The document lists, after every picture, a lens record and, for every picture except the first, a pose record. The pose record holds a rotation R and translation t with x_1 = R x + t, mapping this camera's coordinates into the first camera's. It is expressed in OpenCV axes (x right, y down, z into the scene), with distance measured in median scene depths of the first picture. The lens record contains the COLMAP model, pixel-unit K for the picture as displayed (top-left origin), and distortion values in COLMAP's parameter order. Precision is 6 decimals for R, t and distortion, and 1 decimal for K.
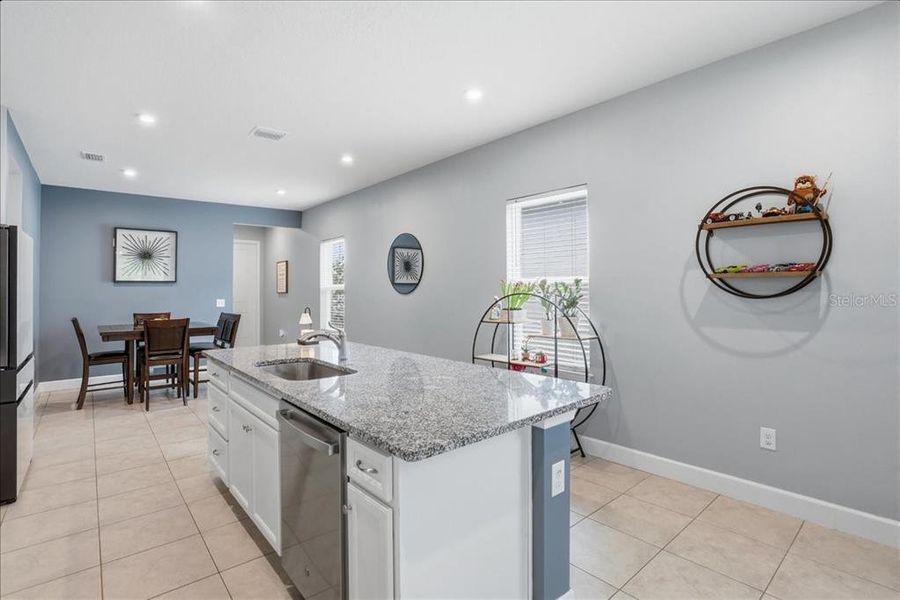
lens RADIAL K [[427.1, 0, 450.1], [0, 427.1, 280.0], [0, 0, 1]] dist [-0.055903, 0.017123]
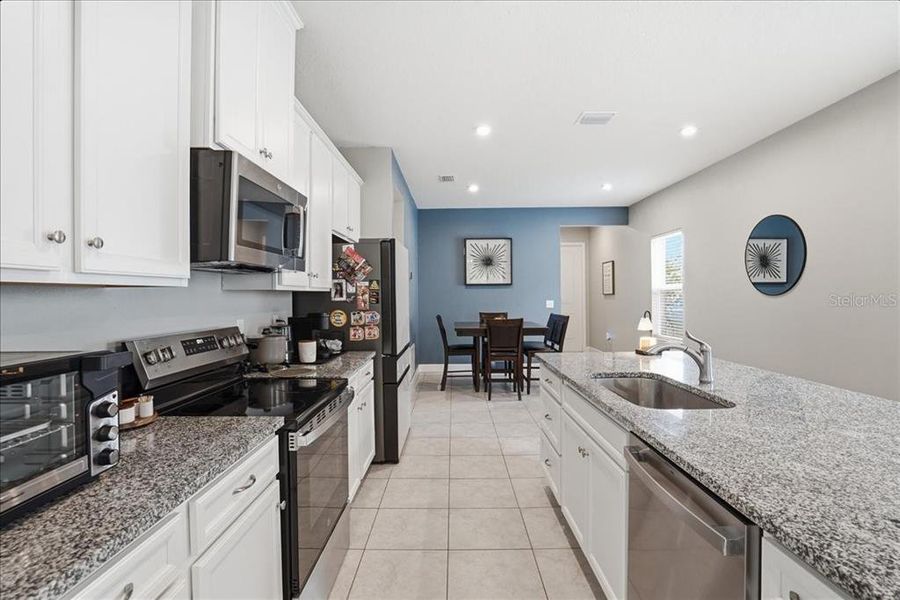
lens RADIAL K [[427.1, 0, 445.9], [0, 427.1, 295.3], [0, 0, 1]] dist [-0.055903, 0.017123]
pose [[0.742016, 0.001666, -0.670380, -0.058692], [0.019077, 0.999539, 0.023599, 0.005719], [0.670111, -0.030299, 0.741643, 0.093960]]
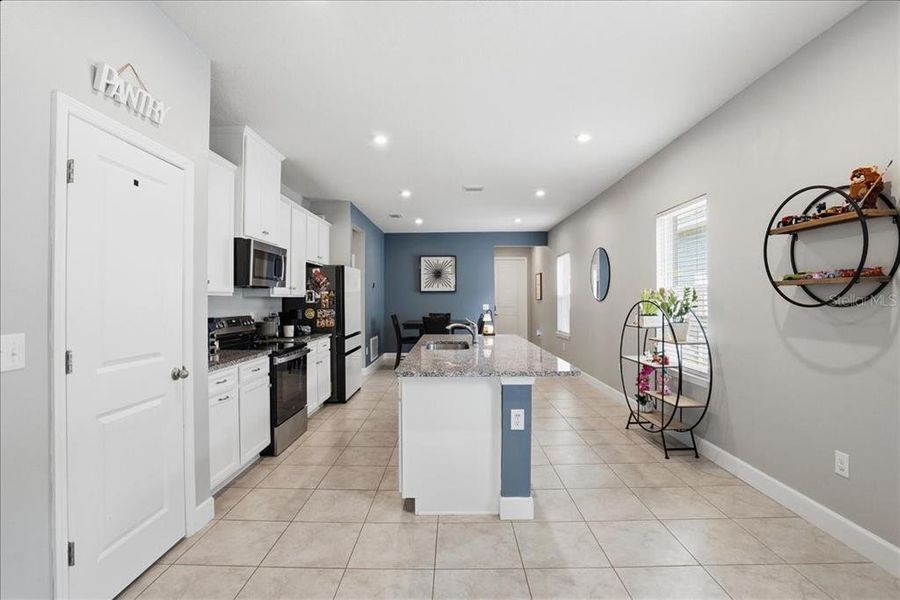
lens RADIAL K [[427.1, 0, 450.3], [0, 427.1, 297.4], [0, 0, 1]] dist [-0.055903, 0.017123]
pose [[0.746644, 0.001484, -0.665222, 0.440162], [0.014450, 0.999725, 0.018448, -0.003640], [0.665067, -0.023387, 0.746417, -0.133403]]
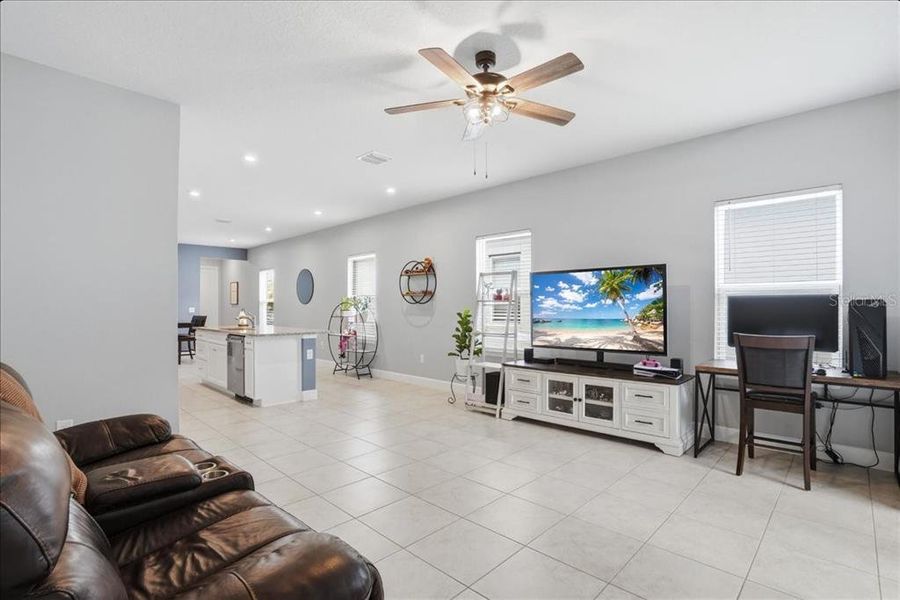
lens RADIAL K [[427.1, 0, 456.6], [0, 427.1, 294.7], [0, 0, 1]] dist [-0.055903, 0.017123]
pose [[0.995160, 0.007379, 0.097987, 0.435013], [-0.006795, 0.999957, -0.006298, 0.001737], [-0.098029, 0.005602, 0.995168, -0.999151]]
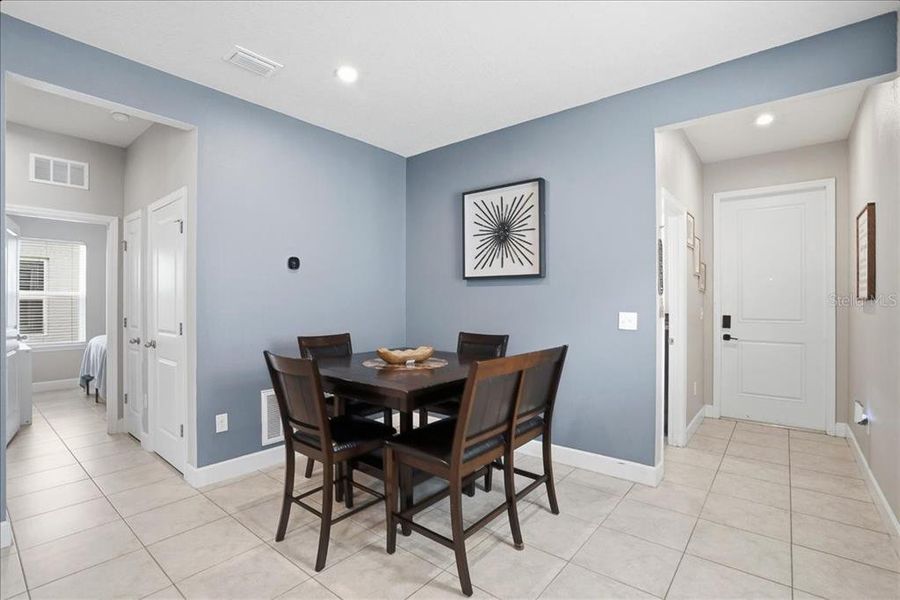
lens RADIAL K [[427.1, 0, 449.3], [0, 427.1, 302.1], [0, 0, 1]] dist [-0.055903, 0.017123]
pose [[0.163834, 0.004919, -0.986476, -0.247675], [0.021082, 0.999742, 0.008486, 0.046243], [0.986263, -0.022187, 0.163688, 1.231548]]
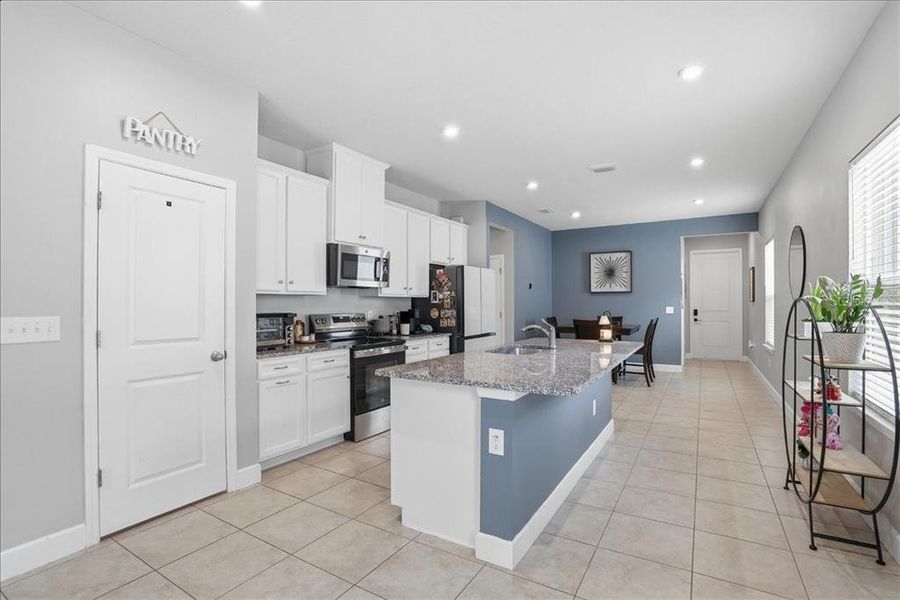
lens RADIAL K [[427.1, 0, 448.1], [0, 427.1, 304.2], [0, 0, 1]] dist [-0.055903, 0.017123]
pose [[0.294998, 0.007580, -0.955468, 0.561142], [0.021819, 0.999654, 0.014667, 0.015848], [0.955249, -0.025174, 0.294731, 0.189065]]
